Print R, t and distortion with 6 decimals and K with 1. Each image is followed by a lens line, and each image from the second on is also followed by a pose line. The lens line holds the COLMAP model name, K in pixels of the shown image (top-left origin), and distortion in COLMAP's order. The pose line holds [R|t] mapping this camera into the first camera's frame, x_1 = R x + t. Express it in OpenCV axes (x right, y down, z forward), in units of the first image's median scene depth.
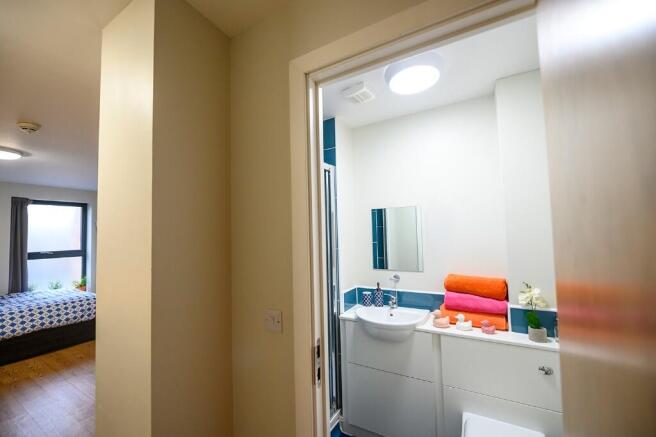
lens RADIAL K [[258.6, 0, 328.0], [0, 258.6, 218.5], [0, 0, 1]] dist [-0.011682, -0.000088]
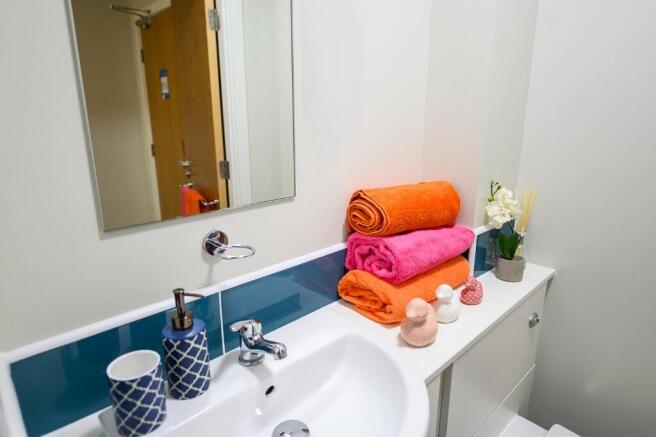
lens RADIAL K [[401.6, 0, 328.0], [0, 401.6, 218.5], [0, 0, 1]] dist [0.000328, 0.000034]
pose [[0.265307, -0.219000, 0.938963, -0.063041], [-0.058050, 0.968467, 0.242283, 0.111540], [-0.962415, -0.118786, 0.244228, 0.825799]]
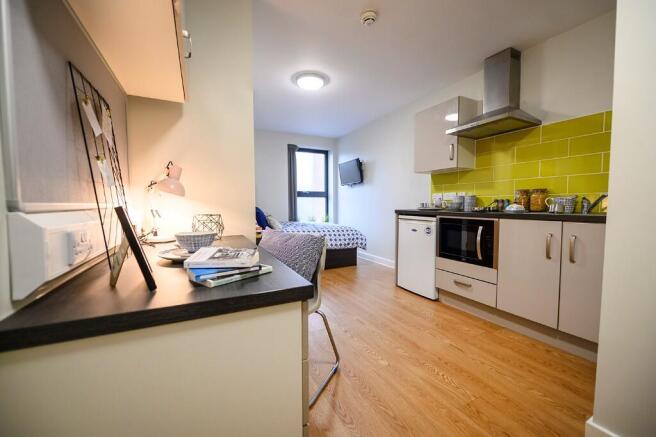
lens RADIAL K [[255.1, 0, 328.0], [0, 255.1, 218.5], [0, 0, 1]] dist [-0.010566, -0.000048]
pose [[0.836027, 0.054885, -0.545937, -0.764913], [0.010196, 0.993259, 0.115469, 0.263826], [0.548594, -0.102102, 0.829831, 0.079759]]
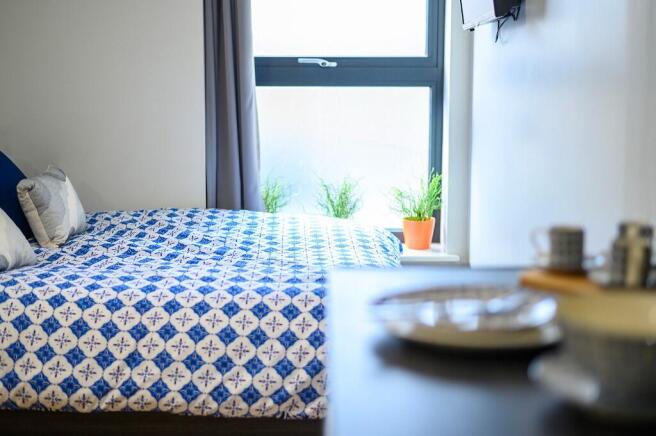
lens RADIAL K [[945.0, 0, 328.0], [0, 945.0, 218.0], [0, 0, 1]] dist [-0.025644, 0.015654]
pose [[0.500389, 0.159779, -0.850930, -0.669278], [0.032126, 0.978721, 0.202666, 0.213052], [0.865205, -0.128749, 0.484607, 1.221220]]
